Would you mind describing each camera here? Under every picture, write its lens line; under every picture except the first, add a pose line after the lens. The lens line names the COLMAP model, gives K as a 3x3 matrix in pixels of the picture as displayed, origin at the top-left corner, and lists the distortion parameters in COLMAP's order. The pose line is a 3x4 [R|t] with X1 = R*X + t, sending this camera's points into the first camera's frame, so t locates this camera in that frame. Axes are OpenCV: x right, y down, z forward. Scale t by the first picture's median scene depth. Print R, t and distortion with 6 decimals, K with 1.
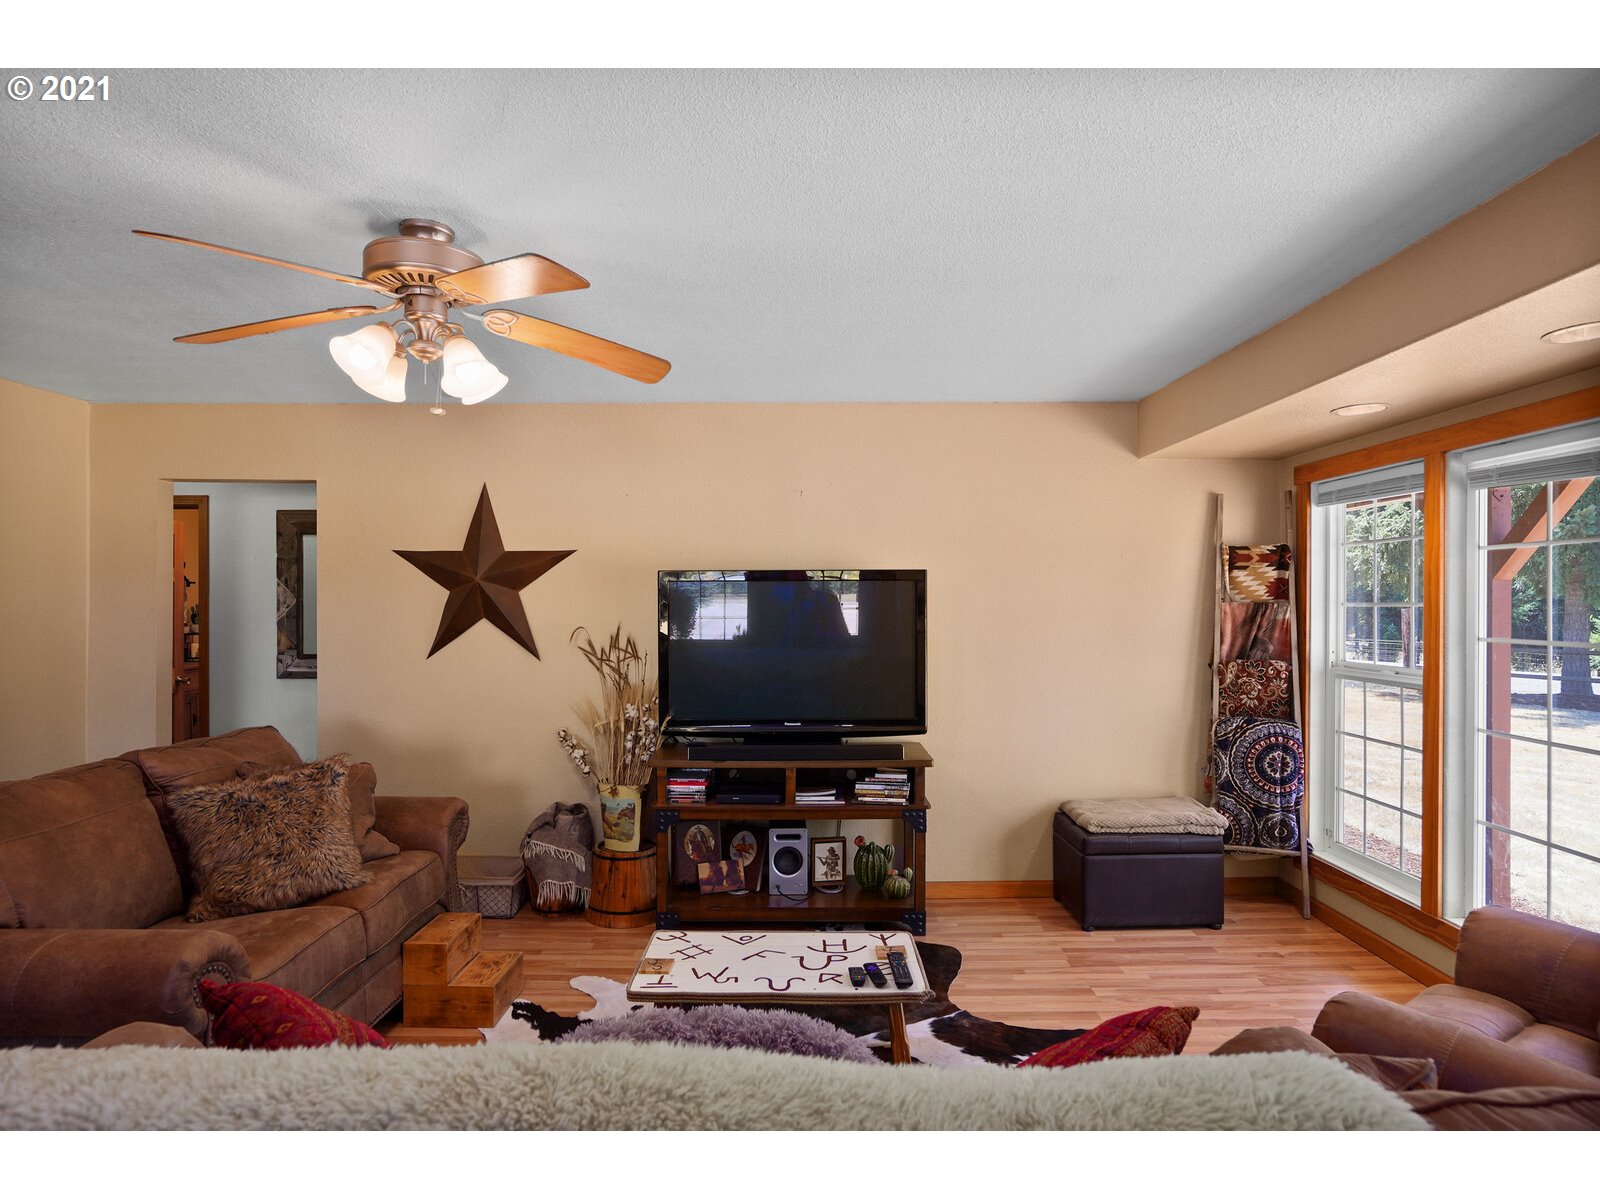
lens RADIAL K [[887.5, 0, 800.0], [0, 887.5, 600.0], [0, 0, 1]] dist [-0.020397, 0.000628]
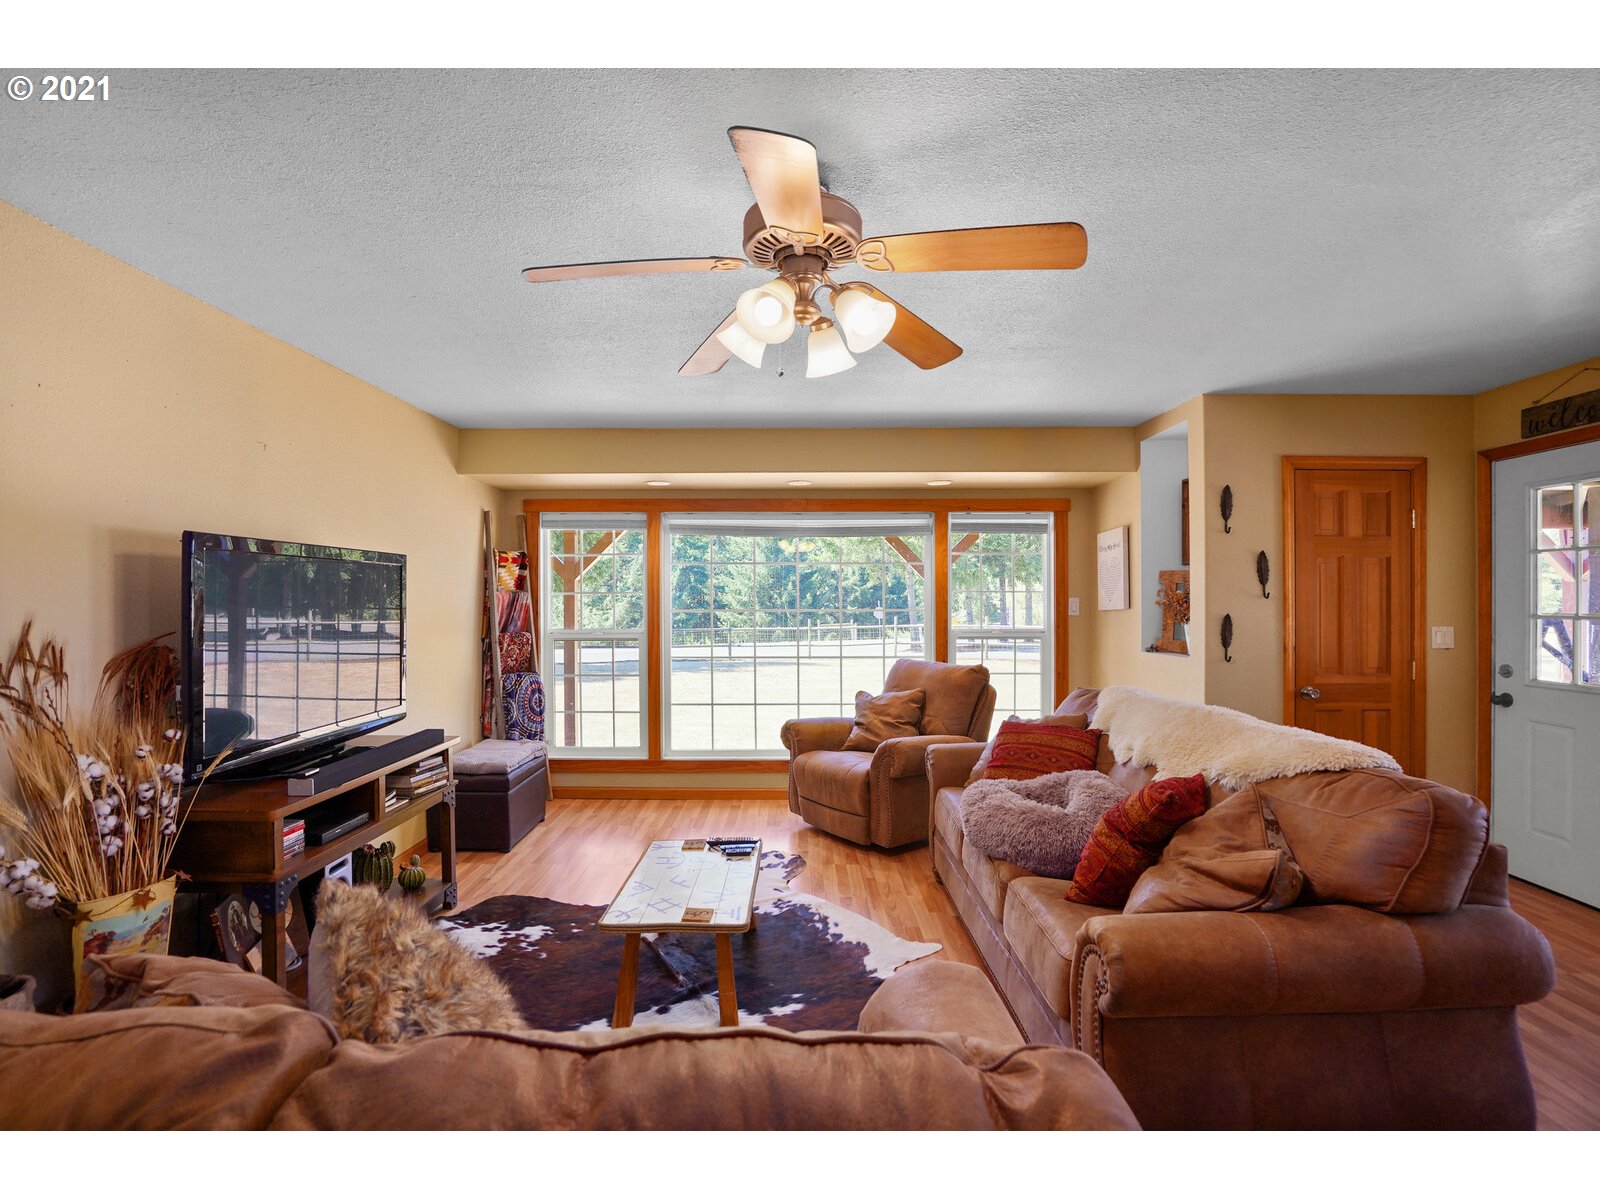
lens RADIAL K [[753.2, 0, 809.5], [0, 753.2, 599.5], [0, 0, 1]] dist [-0.057576, 0.019412]
pose [[-0.019579, 0.001028, 0.999808, -0.696217], [-0.002772, 0.999996, -0.001082, 0.015516], [-0.999804, -0.002792, -0.019576, 0.560528]]
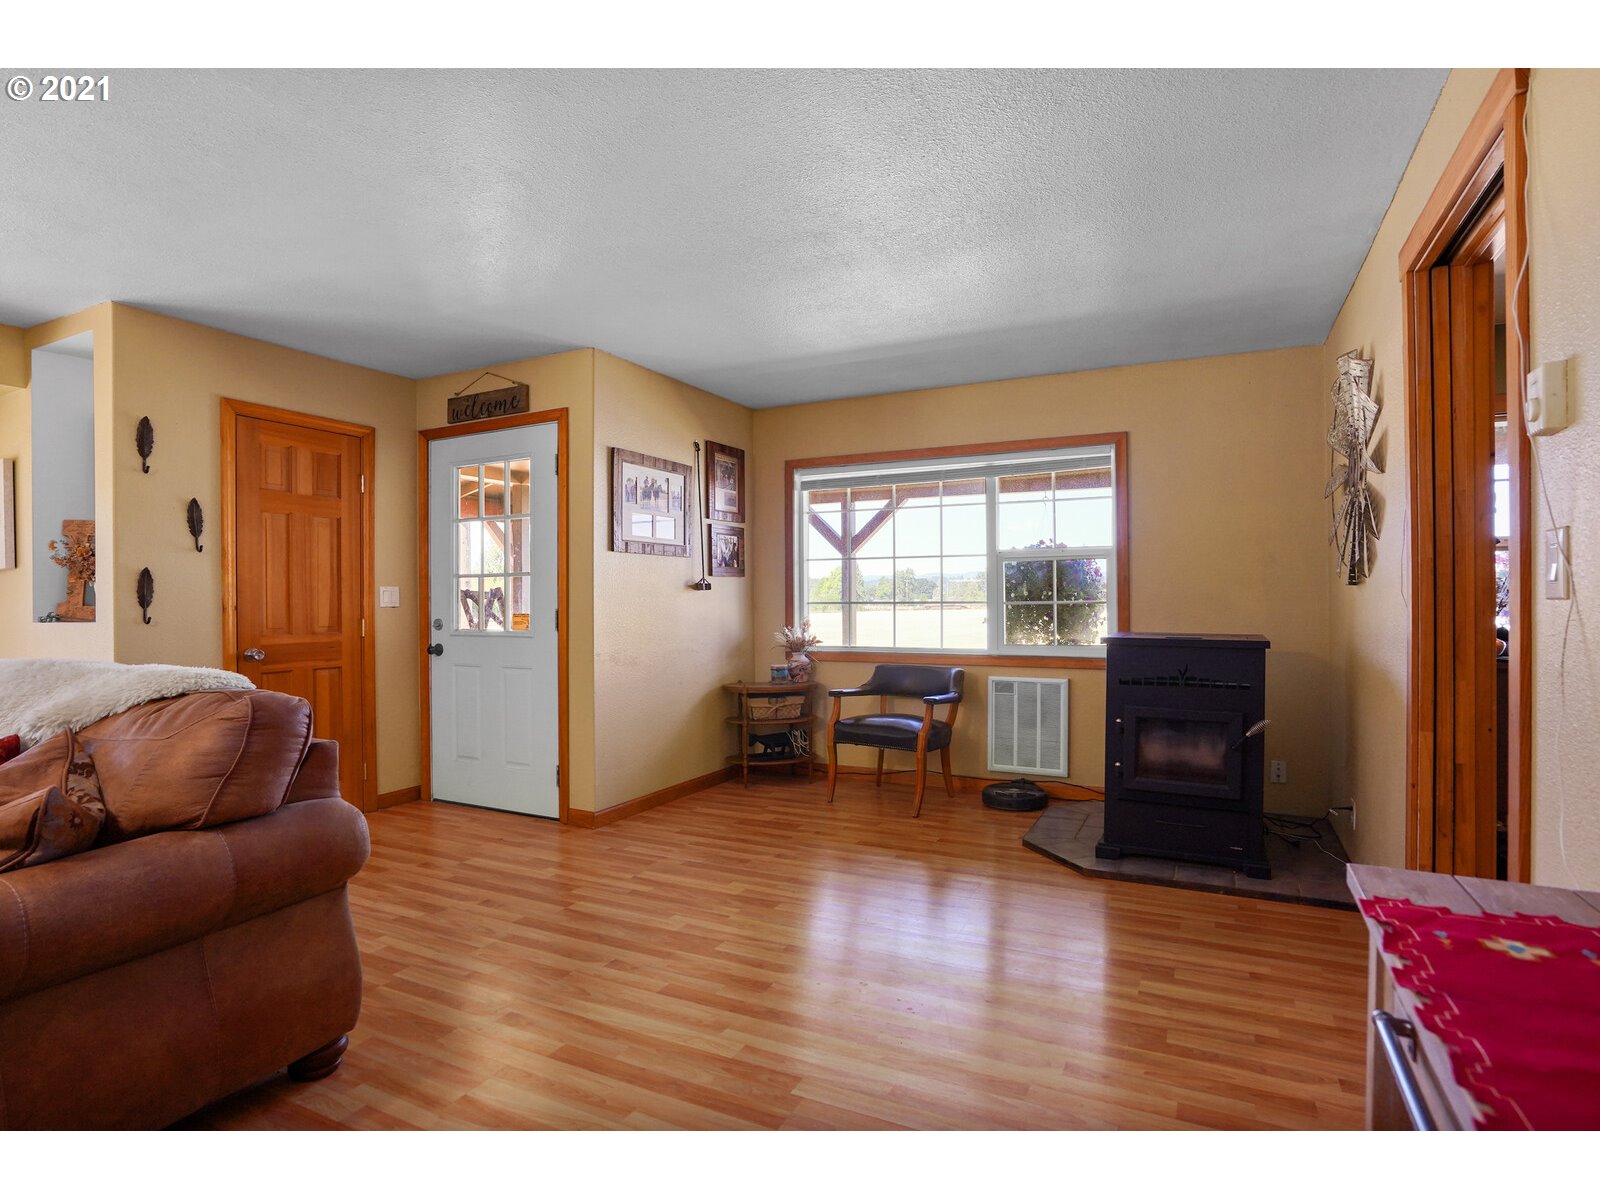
lens RADIAL K [[791.5, 0, 803.9], [0, 791.5, 597.5], [0, 0, 1]] dist [-0.061715, 0.026686]
pose [[-0.898535, 0.018826, 0.438498, -0.763594], [0.017043, 0.999823, -0.008003, 0.080303], [-0.438571, 0.000282, -0.898696, 0.446926]]
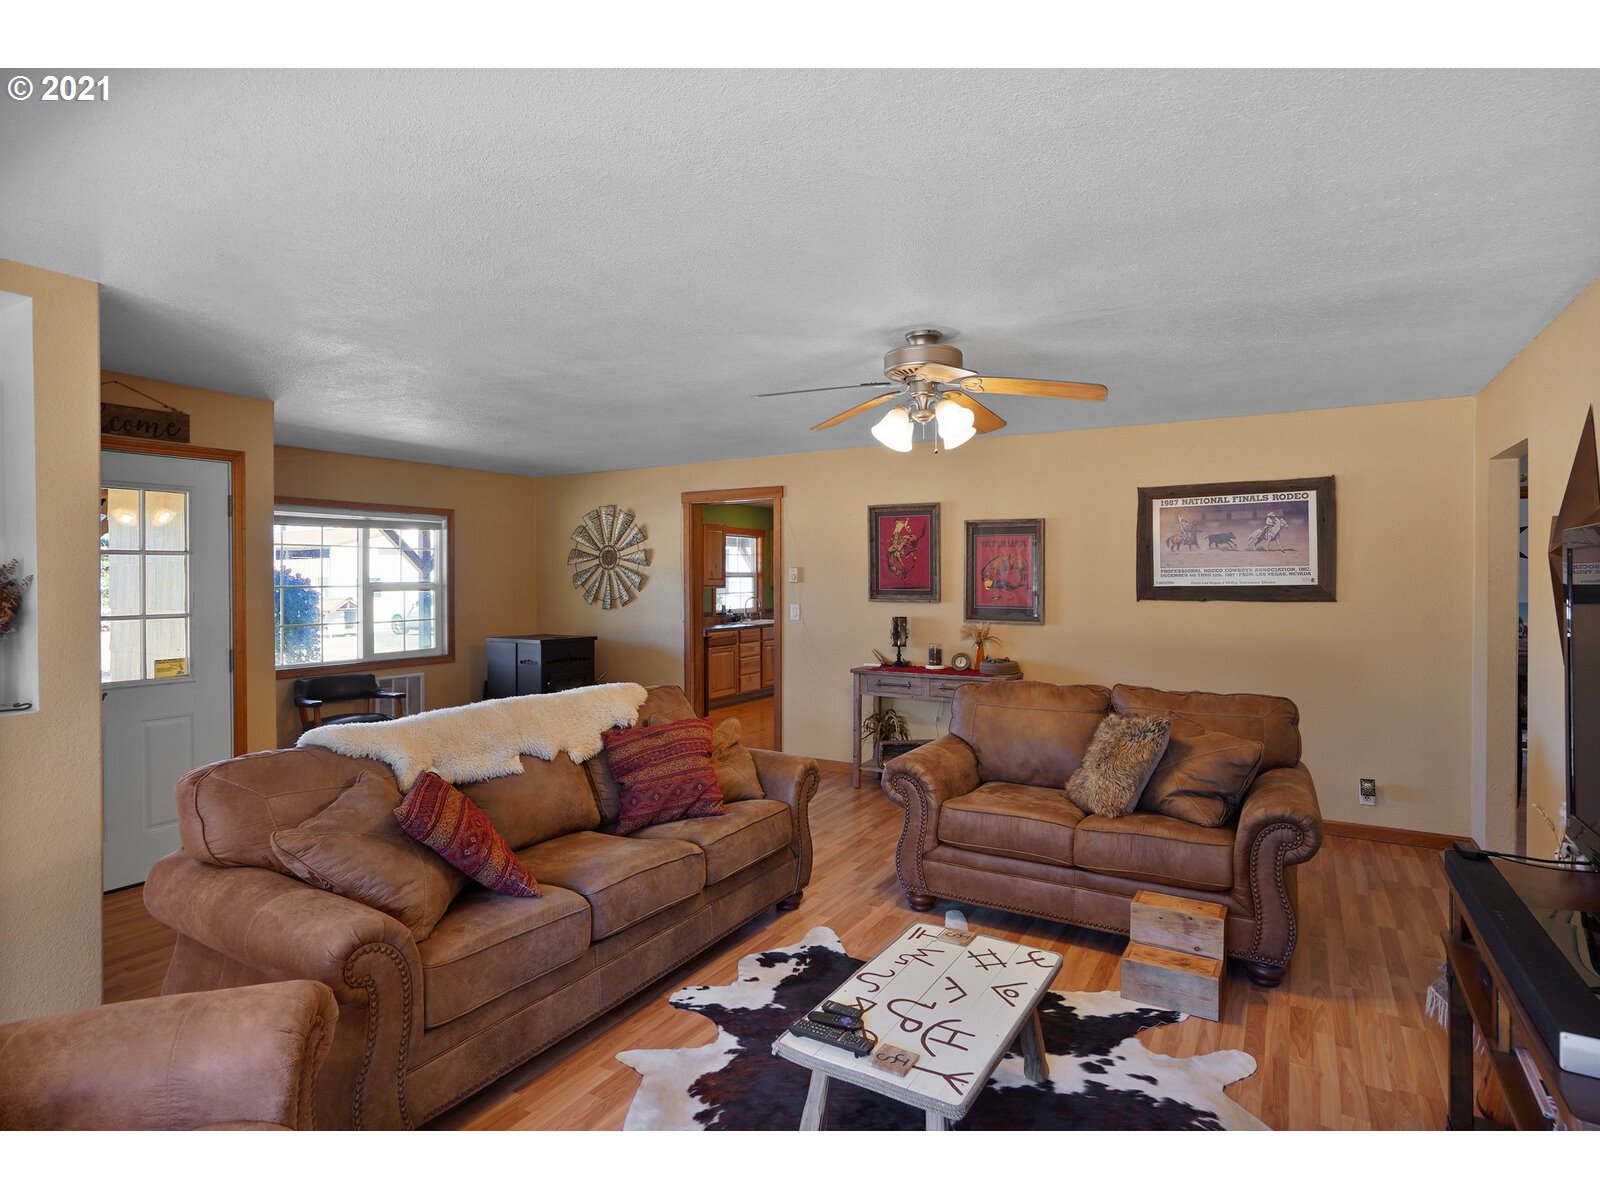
lens RADIAL K [[832.5, 0, 803.3], [0, 832.5, 589.3], [0, 0, 1]] dist [-0.004467, 0.000466]
pose [[-0.505058, 0.018266, -0.862892, 0.497165], [0.004453, 0.999818, 0.018558, -0.011567], [0.863074, 0.005531, -0.505047, 0.857119]]
